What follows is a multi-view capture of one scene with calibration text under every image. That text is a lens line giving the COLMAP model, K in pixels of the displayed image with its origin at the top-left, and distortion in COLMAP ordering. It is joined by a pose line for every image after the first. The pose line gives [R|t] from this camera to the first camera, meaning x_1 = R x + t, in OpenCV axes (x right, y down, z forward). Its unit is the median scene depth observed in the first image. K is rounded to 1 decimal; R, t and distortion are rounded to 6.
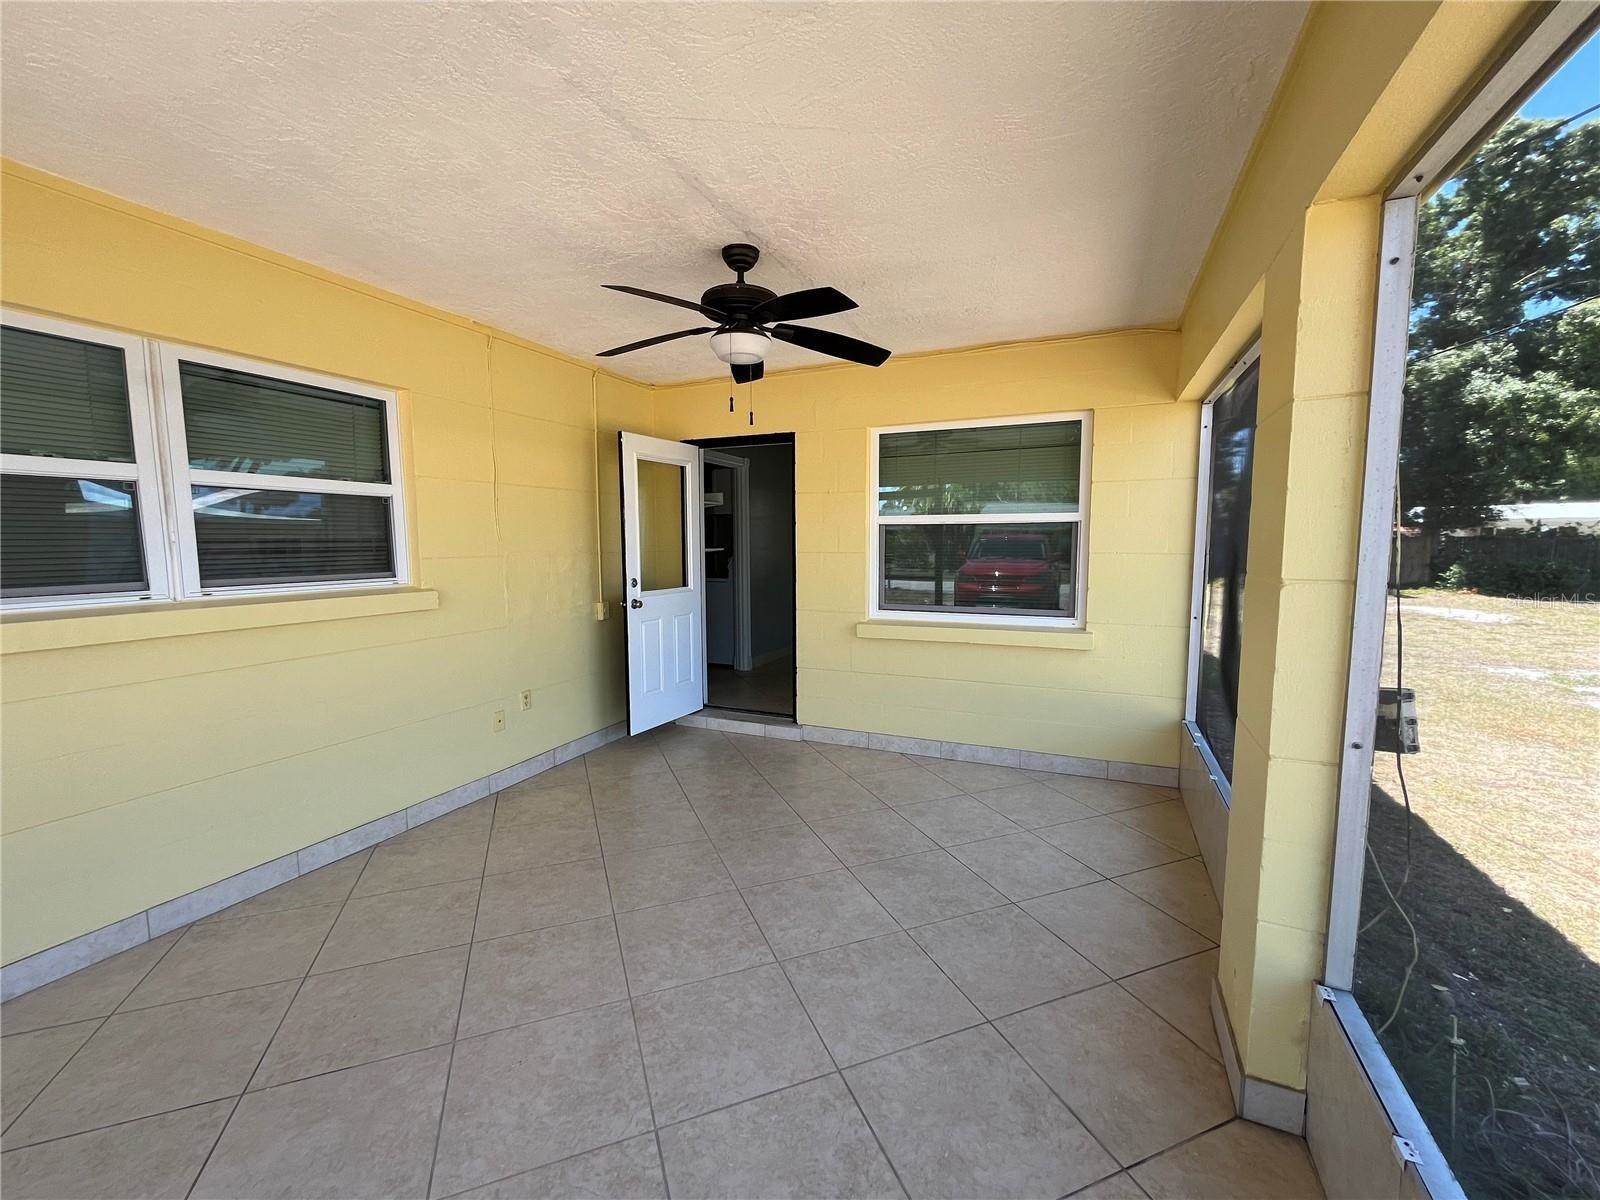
lens RADIAL K [[655.5, 0, 796.8], [0, 655.5, 603.1], [0, 0, 1]] dist [-0.003412, 0.000571]
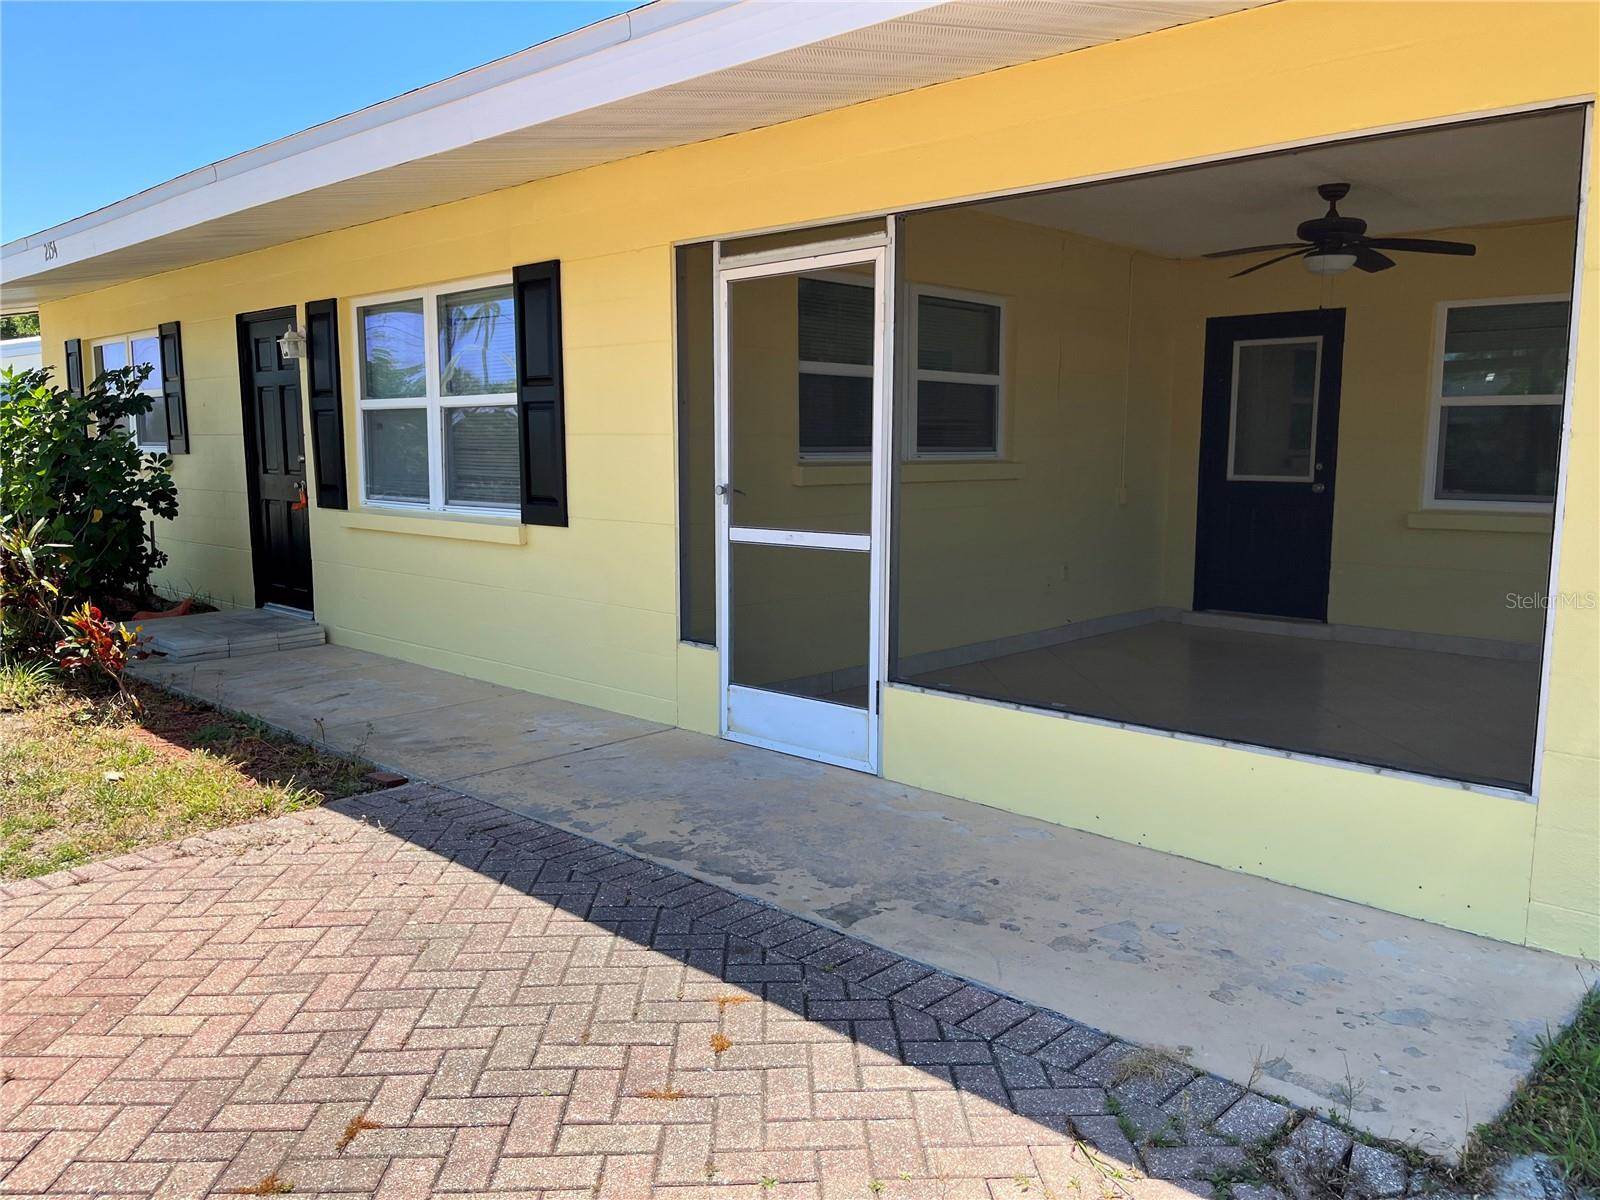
lens RADIAL K [[1170.0, 0, 800.0], [0, 1170.0, 600.0], [0, 0, 1]] dist [0.007185, 0.002461]
pose [[0.934748, 0.051265, -0.351593, -0.168908], [-0.037659, 0.998257, 0.045434, 0.152783], [0.353309, -0.029228, 0.935050, -1.187223]]
